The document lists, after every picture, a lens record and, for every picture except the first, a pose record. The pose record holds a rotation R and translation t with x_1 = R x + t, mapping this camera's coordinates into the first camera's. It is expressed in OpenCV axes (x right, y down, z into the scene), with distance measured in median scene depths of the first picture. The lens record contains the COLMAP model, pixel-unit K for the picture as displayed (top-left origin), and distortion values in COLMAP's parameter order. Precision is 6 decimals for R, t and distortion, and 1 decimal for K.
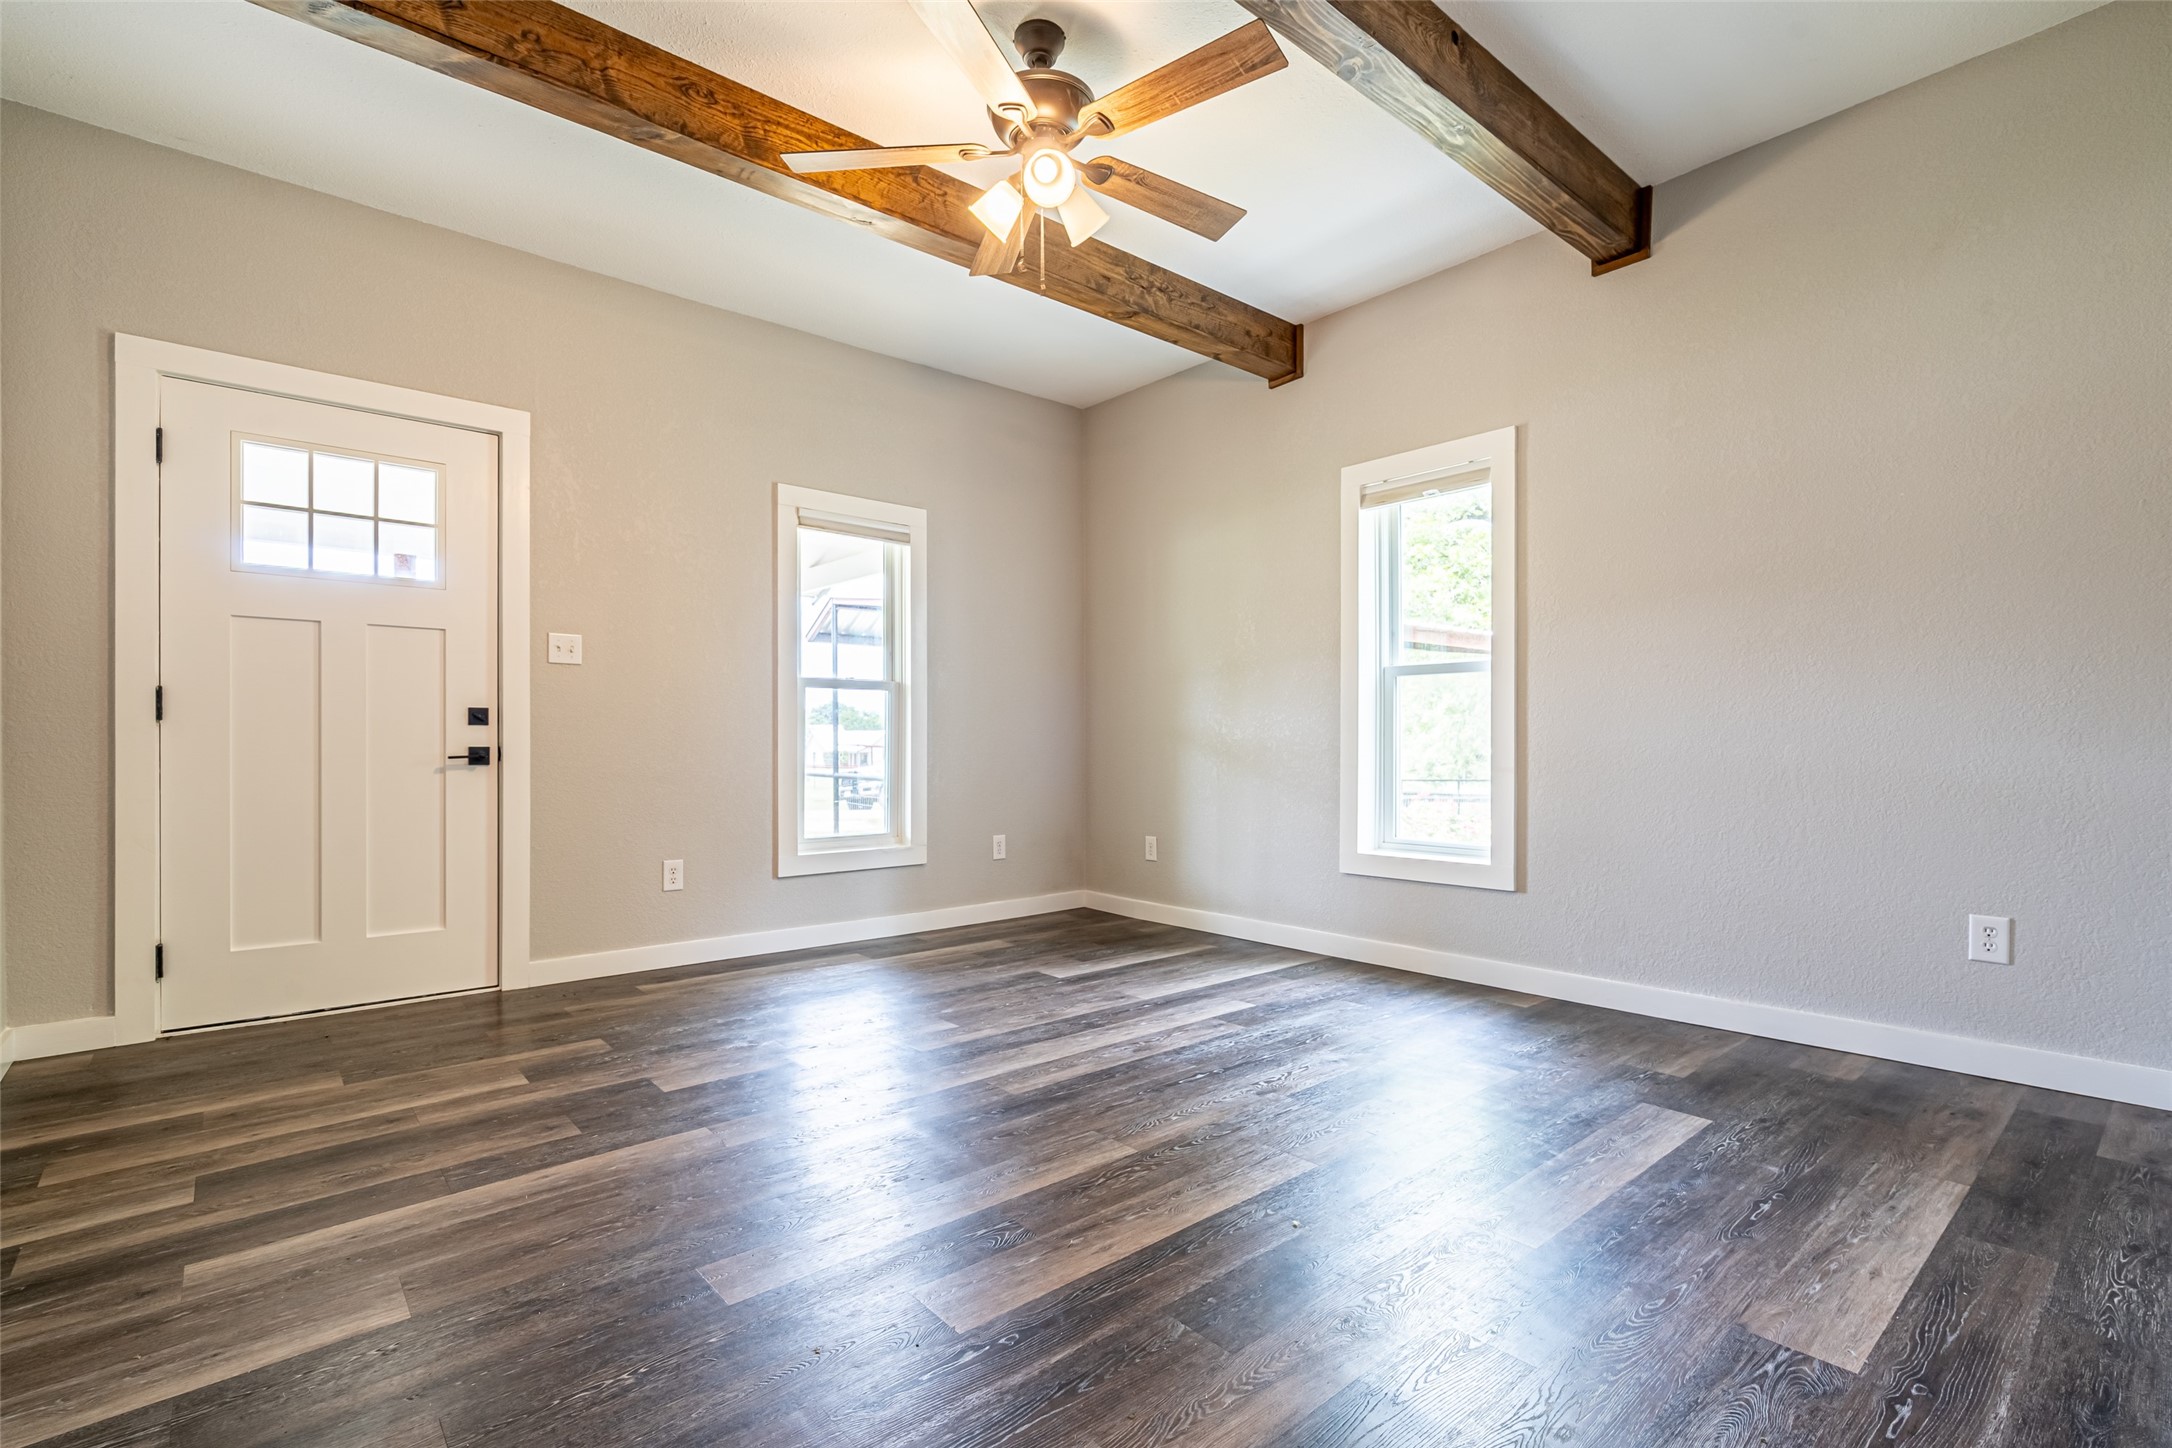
lens RADIAL K [[985.3, 0, 1064.1], [0, 985.3, 737.1], [0, 0, 1]] dist [-0.005154, 0.003763]
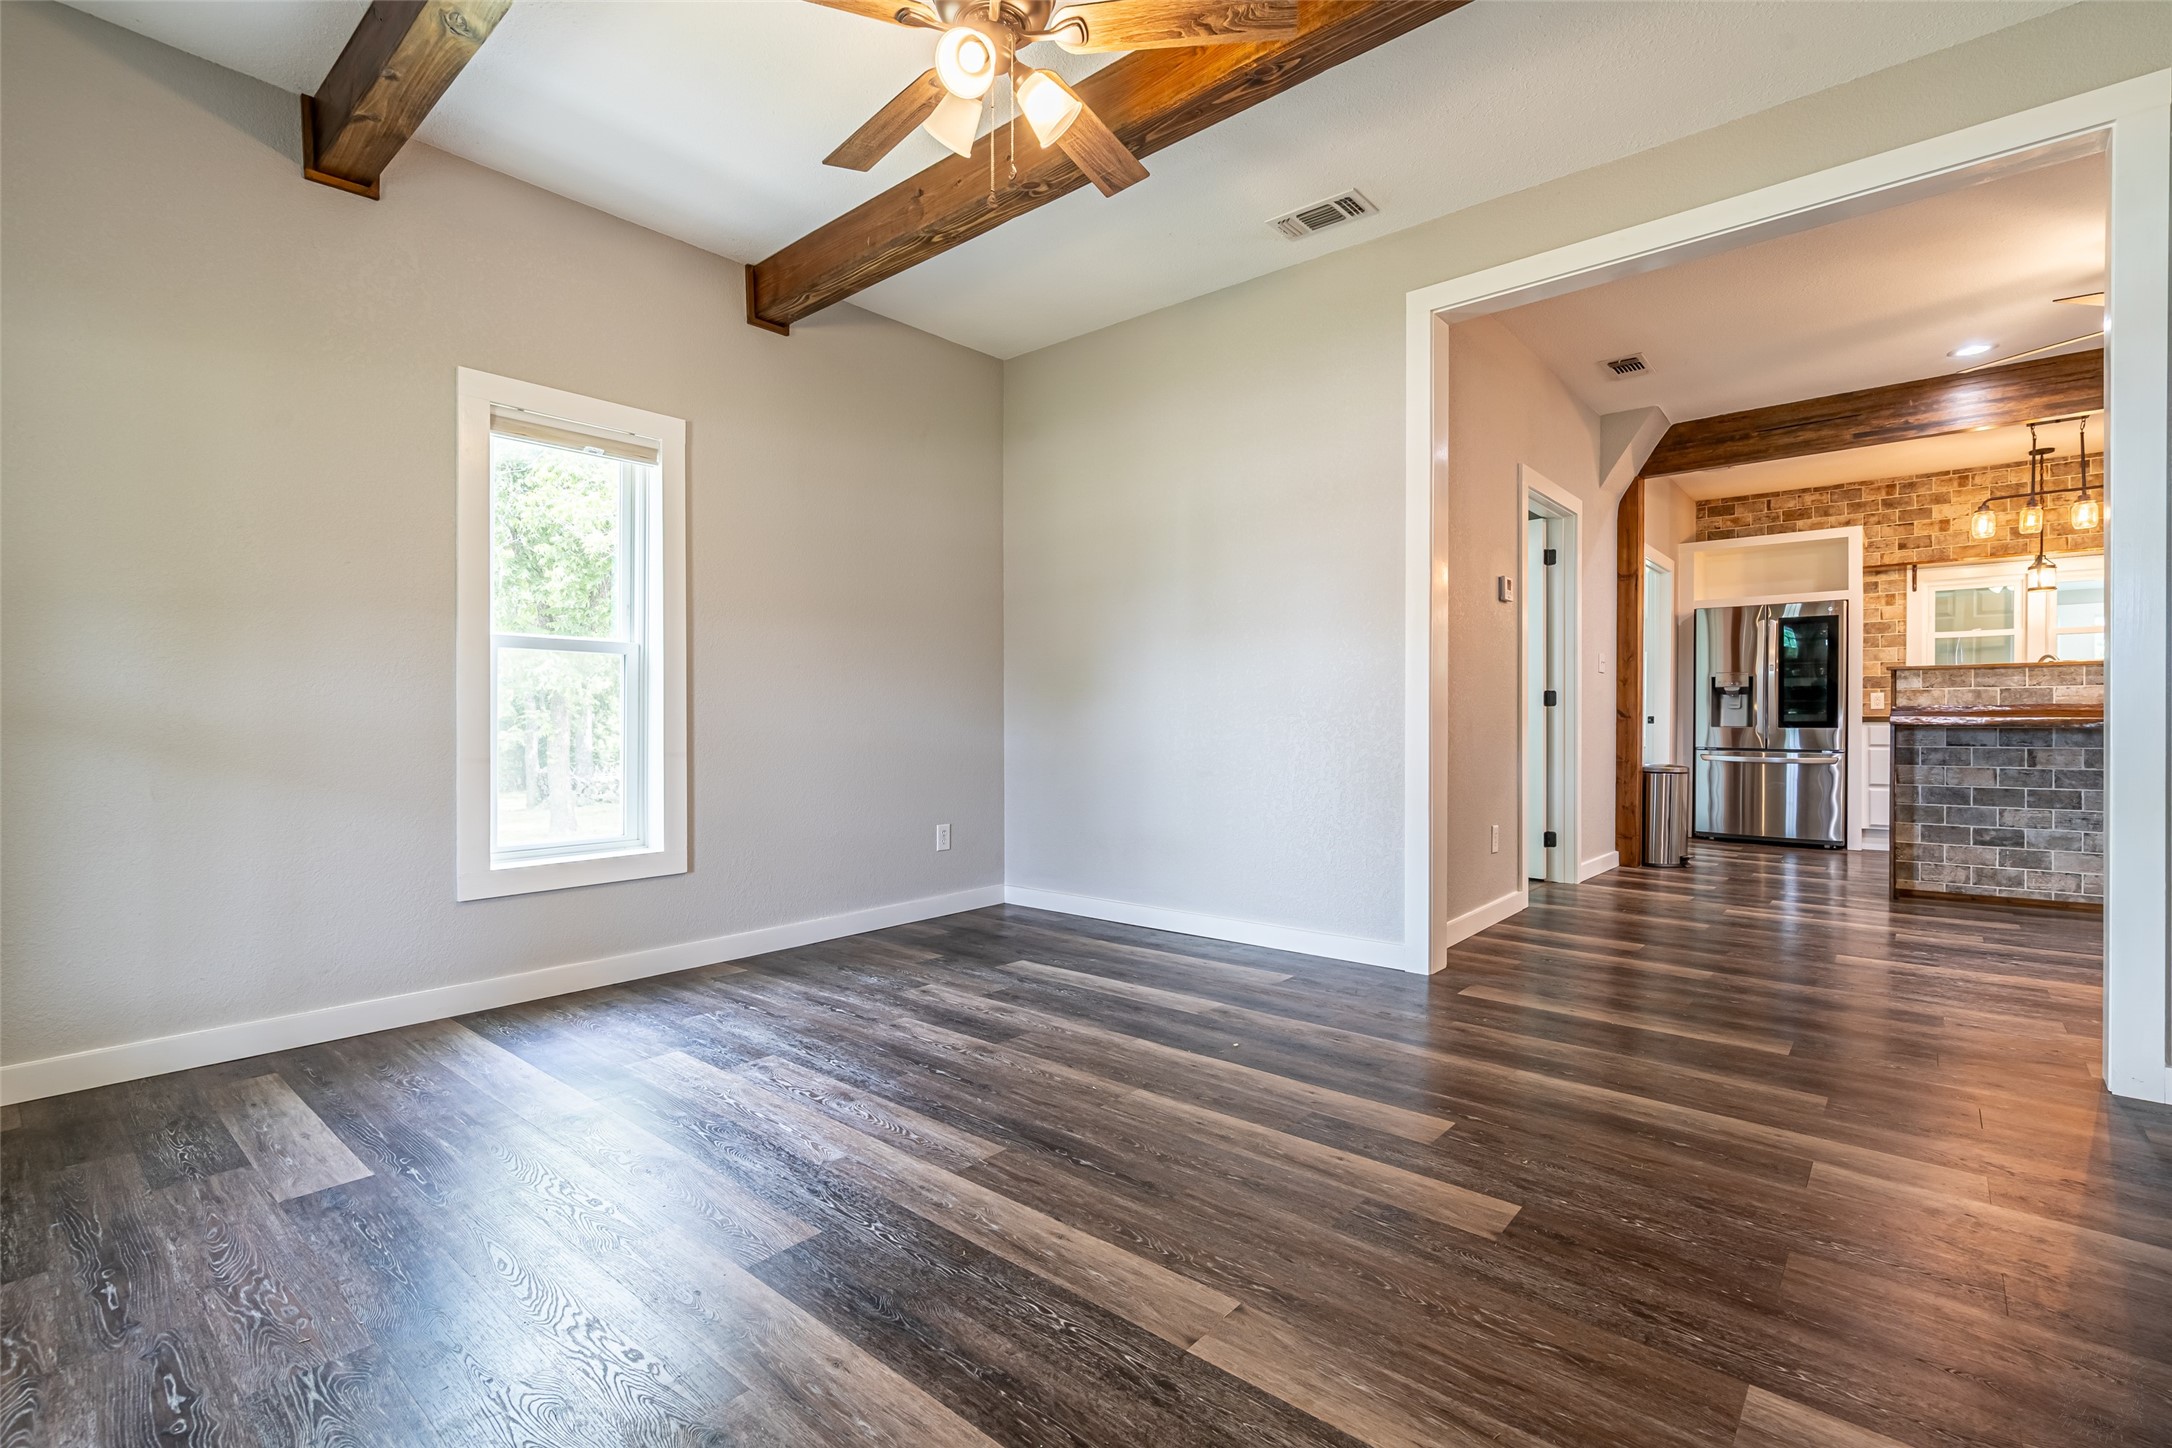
lens RADIAL K [[985.3, 0, 1129.1], [0, 985.3, 724.0], [0, 0, 1]] dist [-0.005154, 0.003763]
pose [[-0.173916, 0.002758, 0.984757, -0.626904], [-0.002054, 0.999993, -0.003163, 0.008026], [-0.984758, -0.002573, -0.173909, 0.745357]]
